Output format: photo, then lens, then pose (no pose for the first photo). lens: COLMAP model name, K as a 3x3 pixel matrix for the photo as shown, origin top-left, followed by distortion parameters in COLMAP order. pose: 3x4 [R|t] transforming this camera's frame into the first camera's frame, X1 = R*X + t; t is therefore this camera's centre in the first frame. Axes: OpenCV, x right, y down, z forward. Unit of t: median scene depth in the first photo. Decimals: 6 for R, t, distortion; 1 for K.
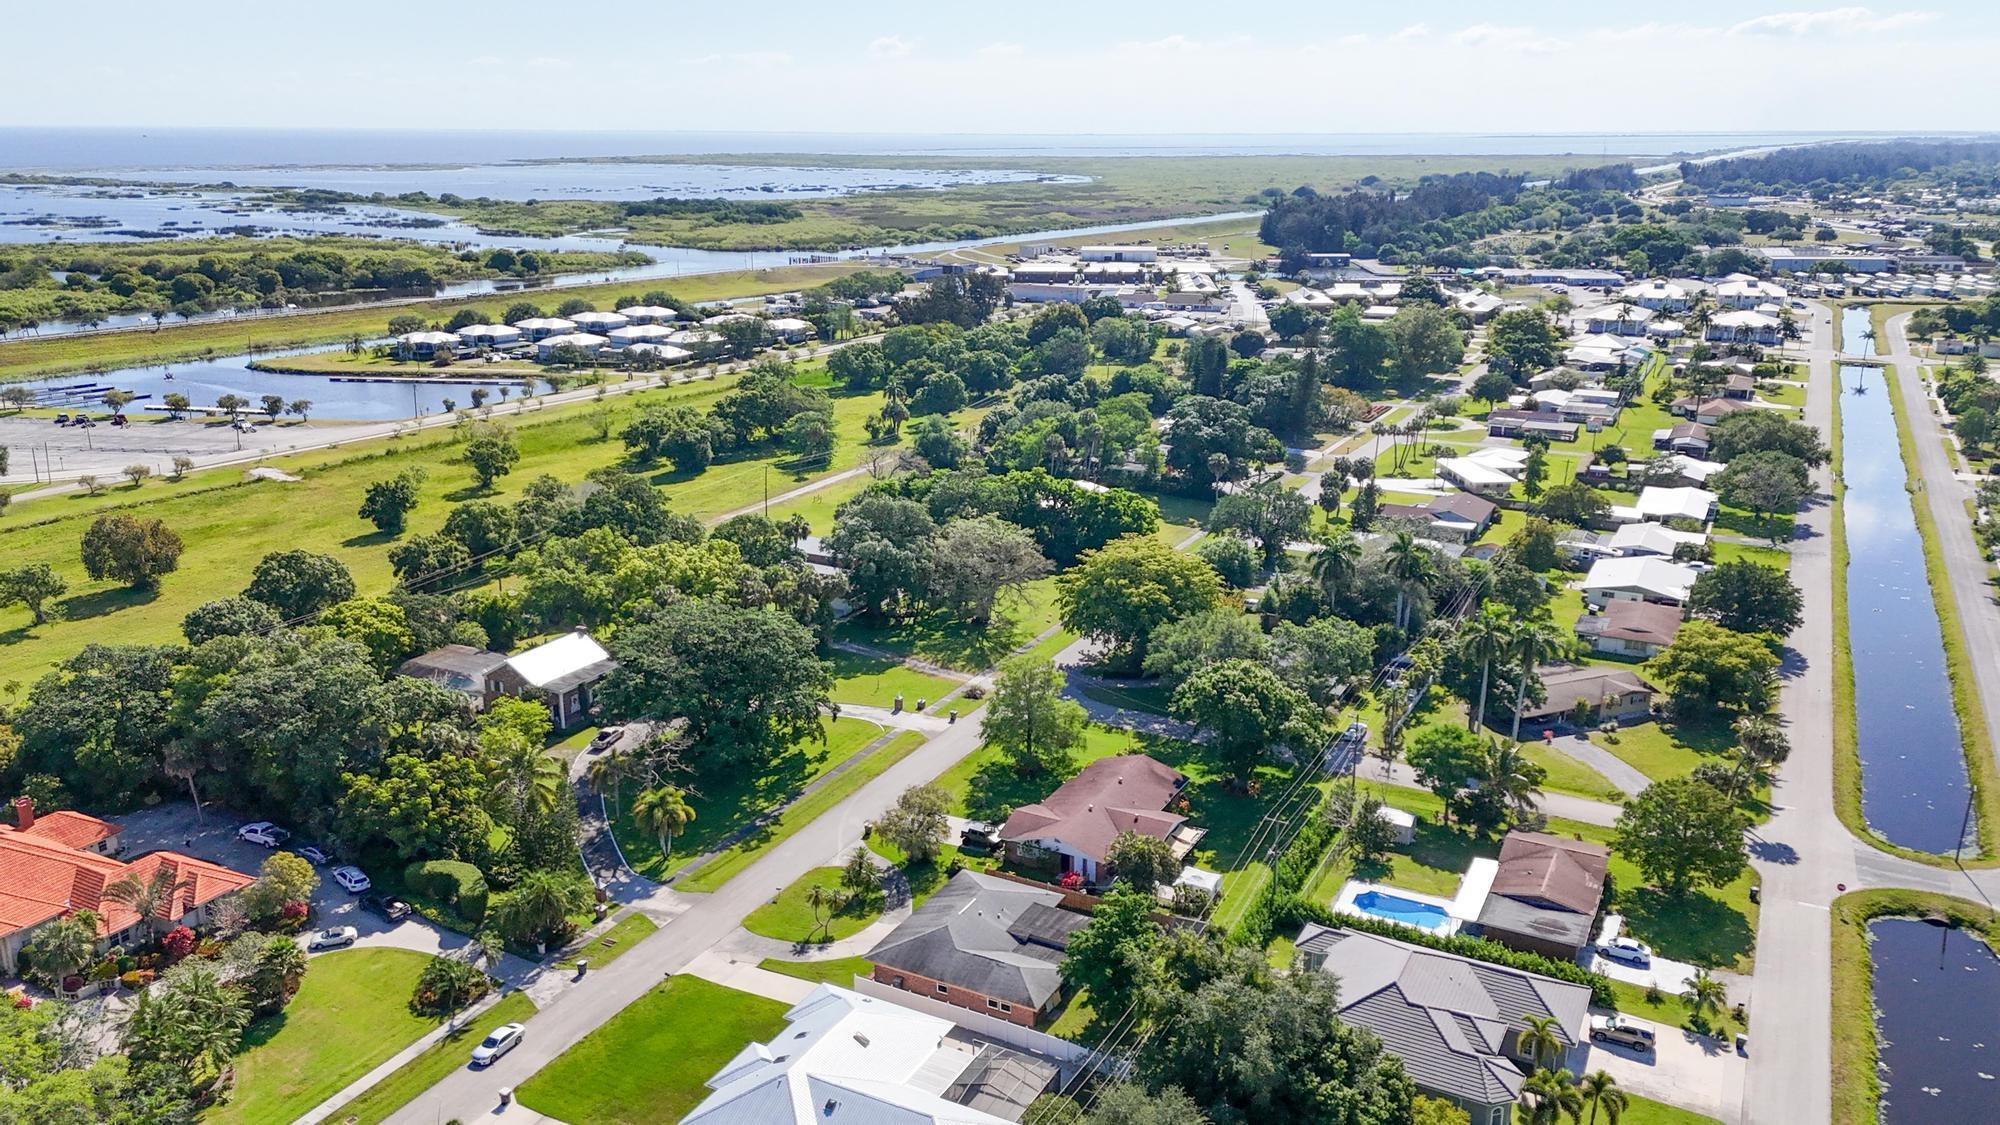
lens RADIAL K [[1483.3, 0, 1006.1], [0, 1483.3, 564.4], [0, 0, 1]] dist [0.094205, -0.091996]
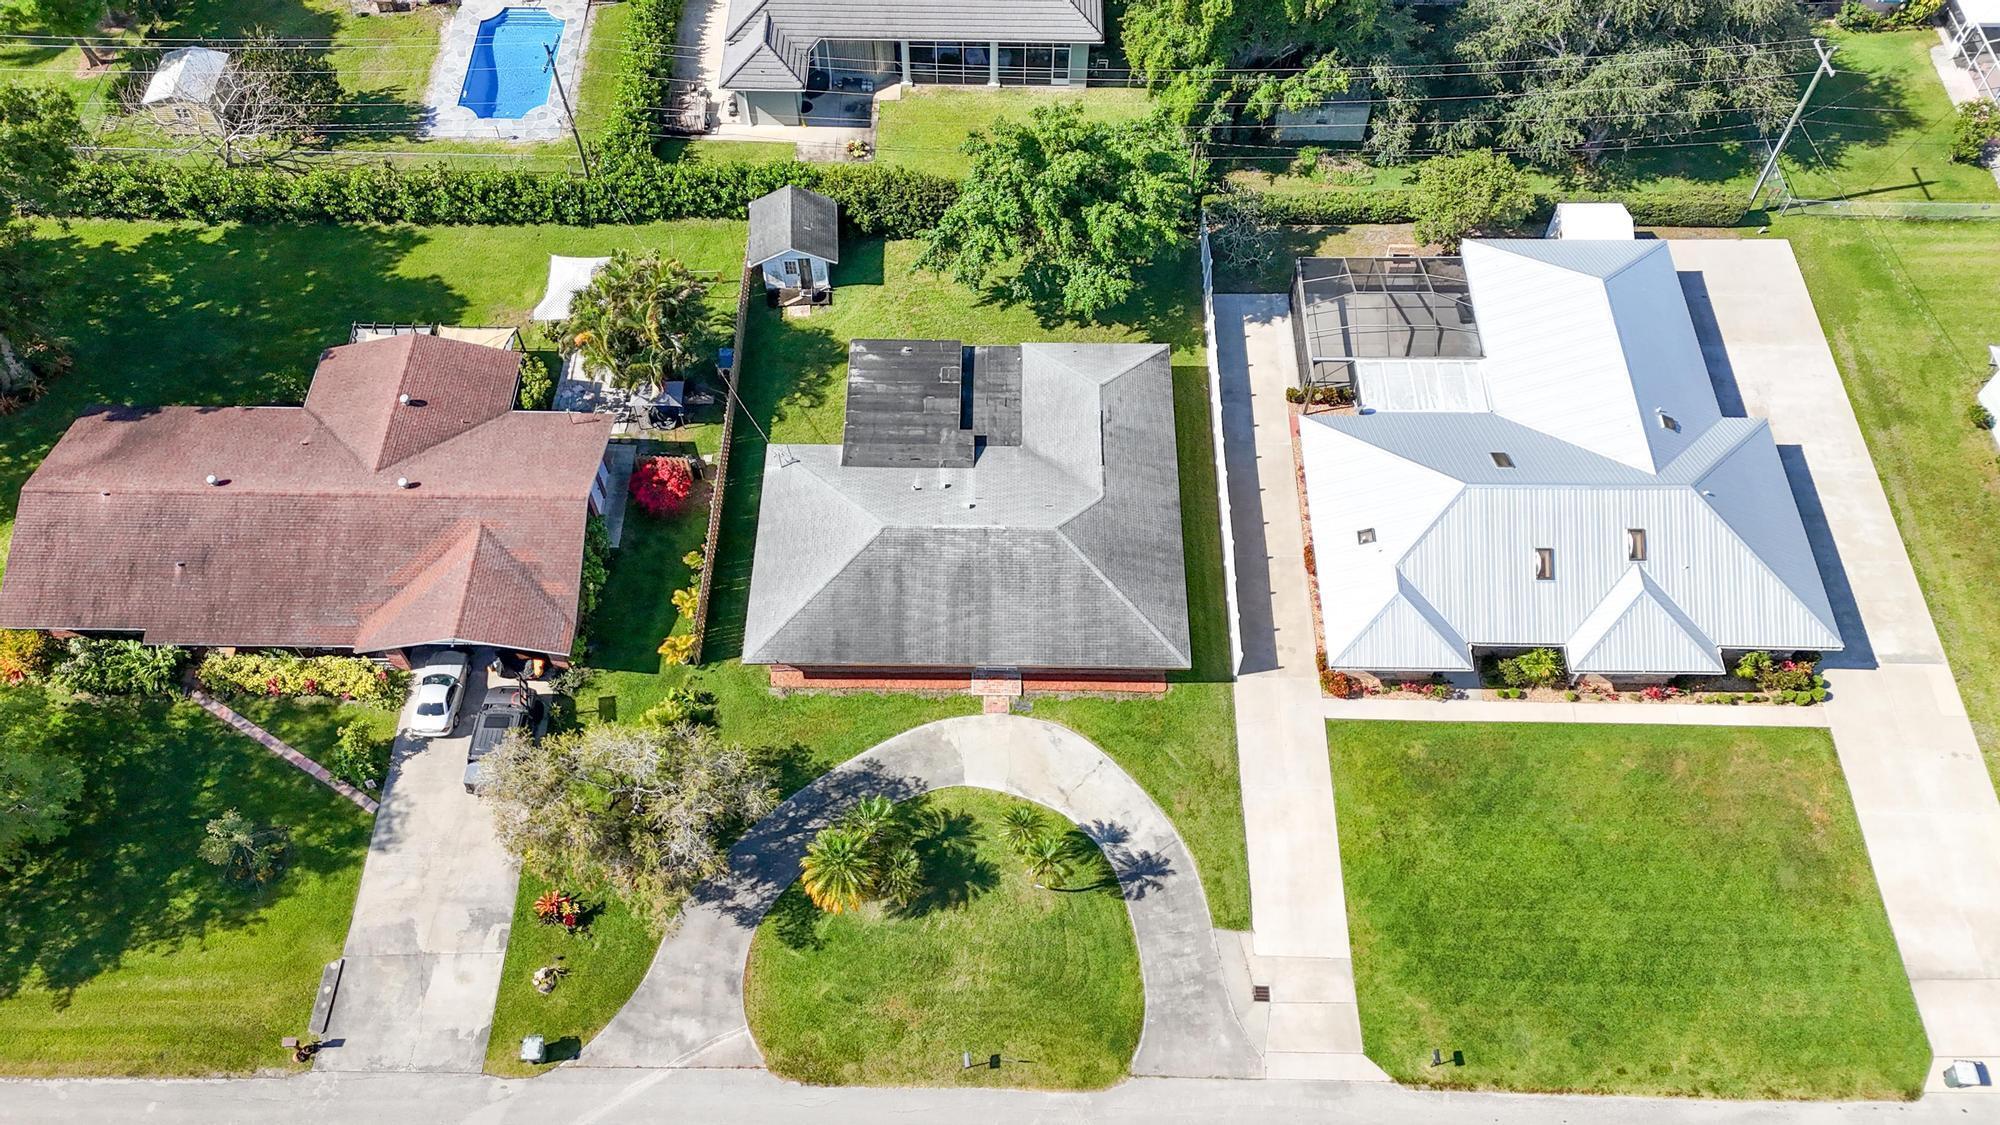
lens RADIAL K [[1489.8, 0, 1006.5], [0, 1489.8, 546.8], [0, 0, 1]] dist [0.113499, -0.145920]
pose [[-0.454460, -0.753014, 0.475853, -0.196768], [0.237159, 0.412640, 0.879480, -0.131056], [-0.858616, 0.512541, -0.008944, 0.769130]]
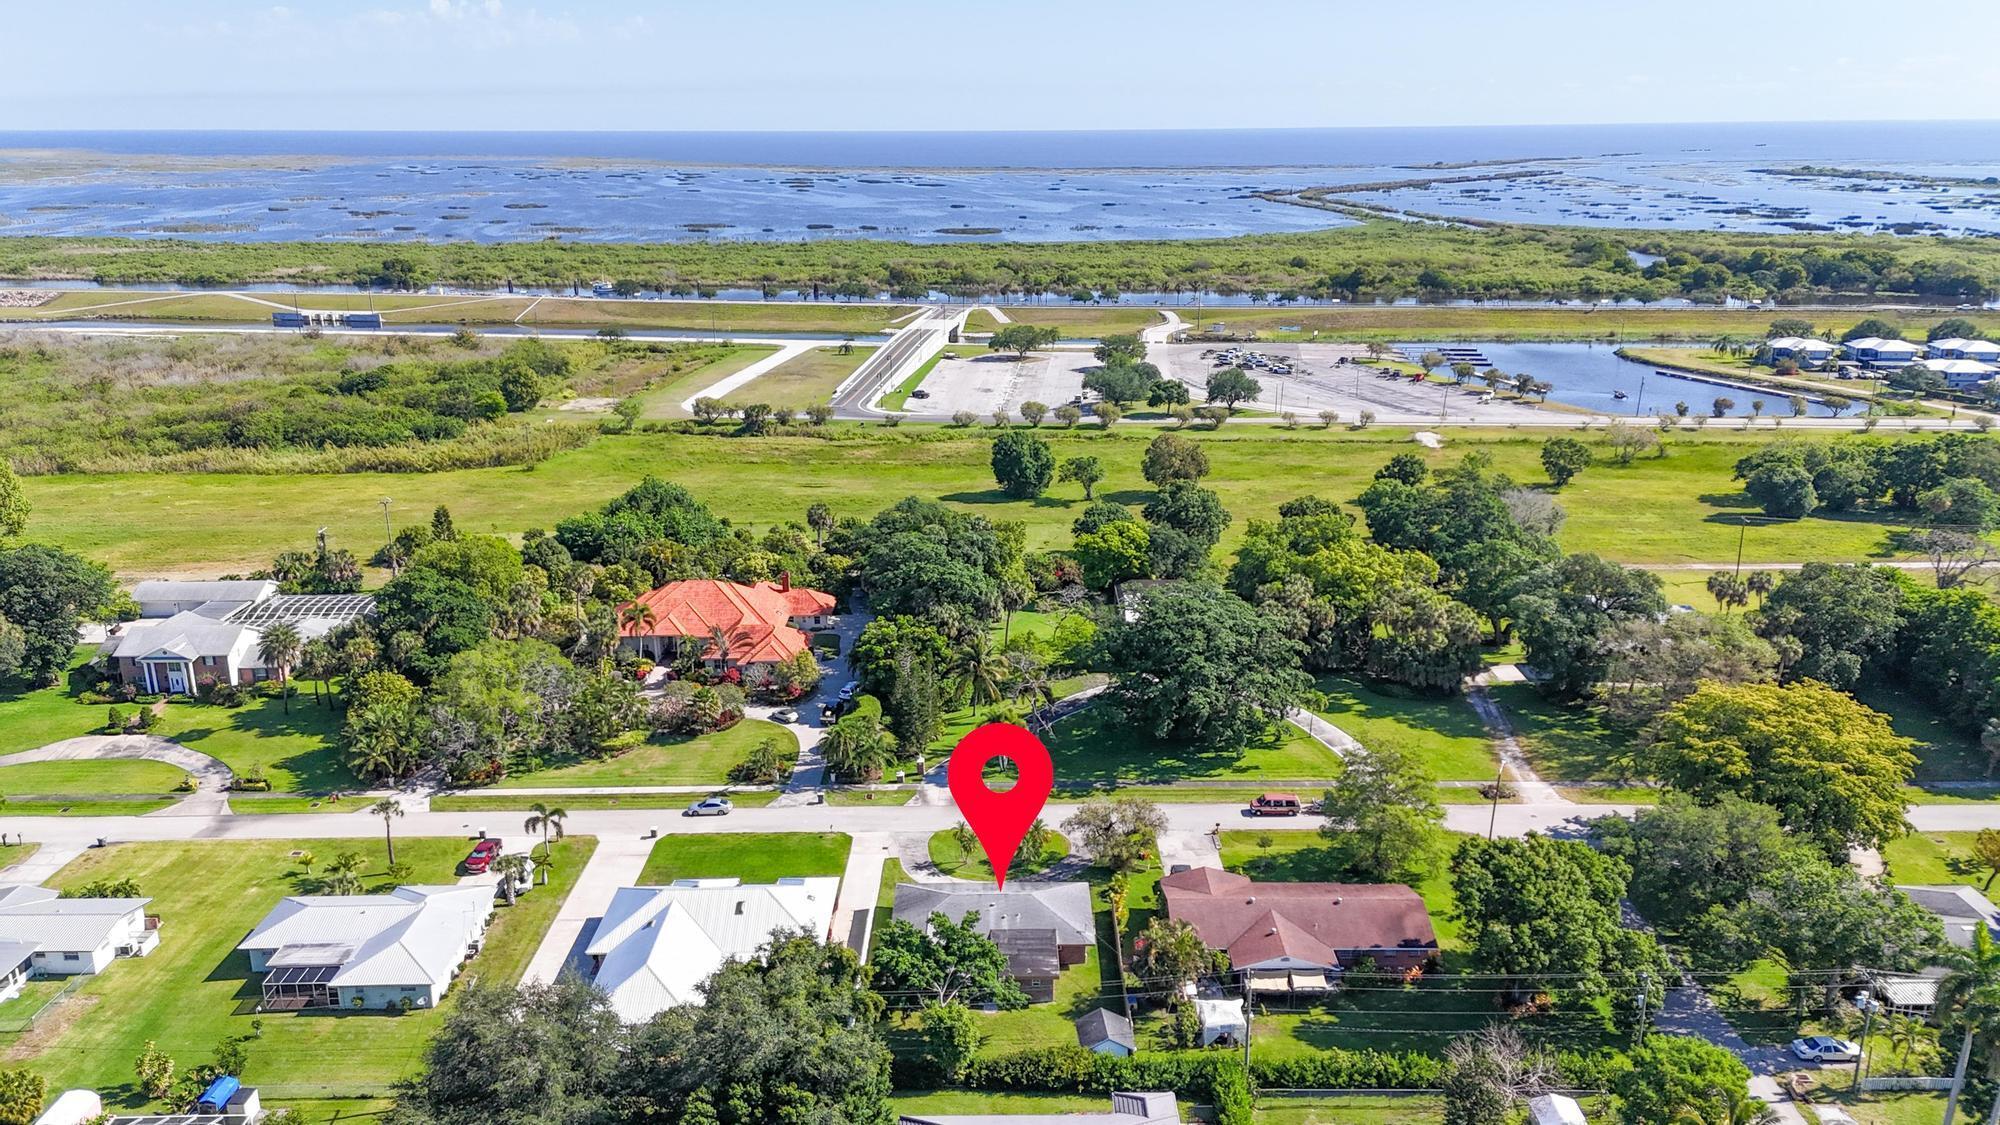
lens RADIAL K [[1489.8, 0, 1006.5], [0, 1489.8, 546.8], [0, 0, 1]] dist [0.113499, -0.145920]
pose [[0.465214, 0.234220, -0.853649, 0.609221], [-0.240889, 0.961462, 0.132523, -0.102838], [0.851791, 0.143983, 0.503707, 0.356913]]
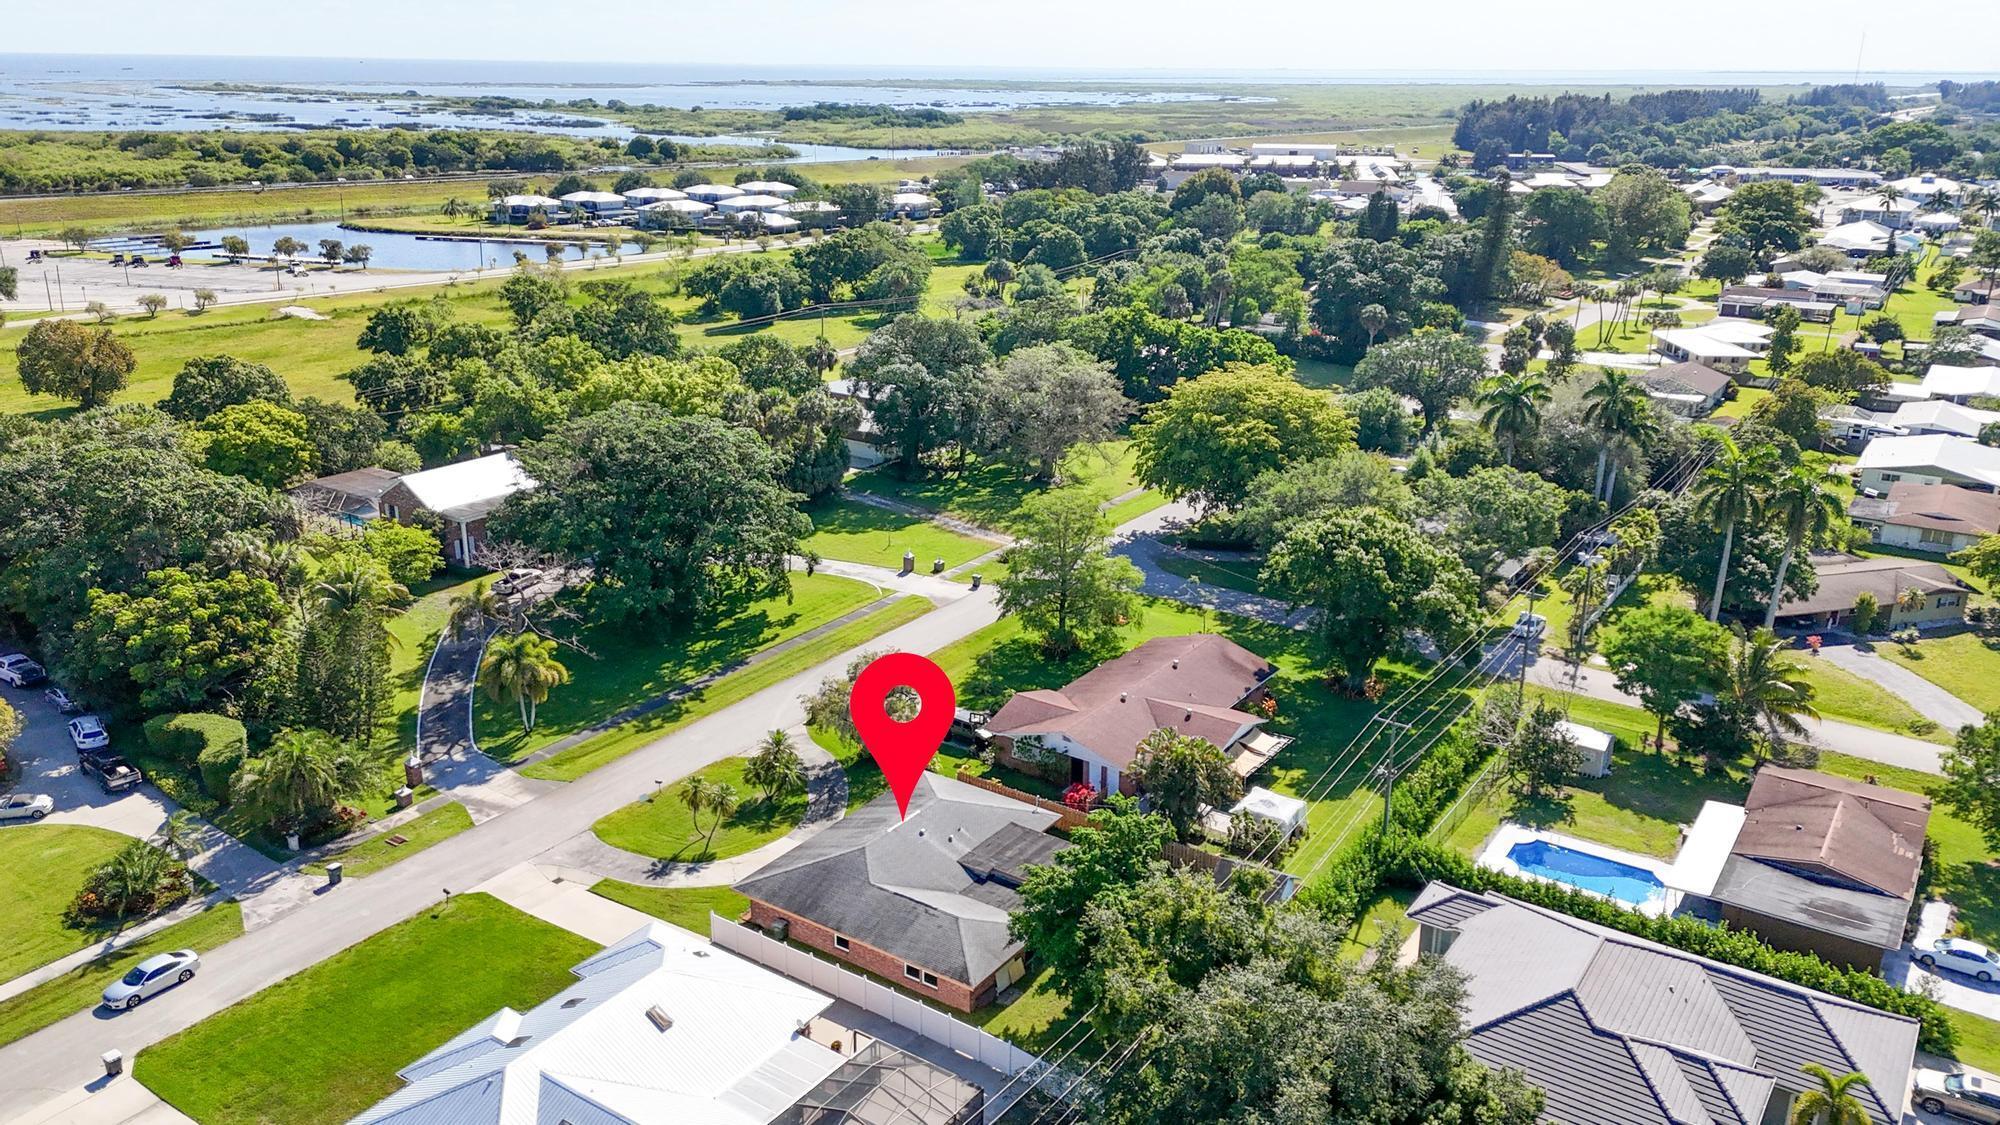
lens RADIAL K [[1489.5, 0, 1008.7], [0, 1489.5, 562.3], [0, 0, 1]] dist [0.078807, -0.067024]
pose [[0.993040, 0.044097, -0.109209, 0.067187], [-0.040027, 0.998430, 0.039181, 0.066961], [0.110765, -0.034537, 0.993246, 0.271197]]
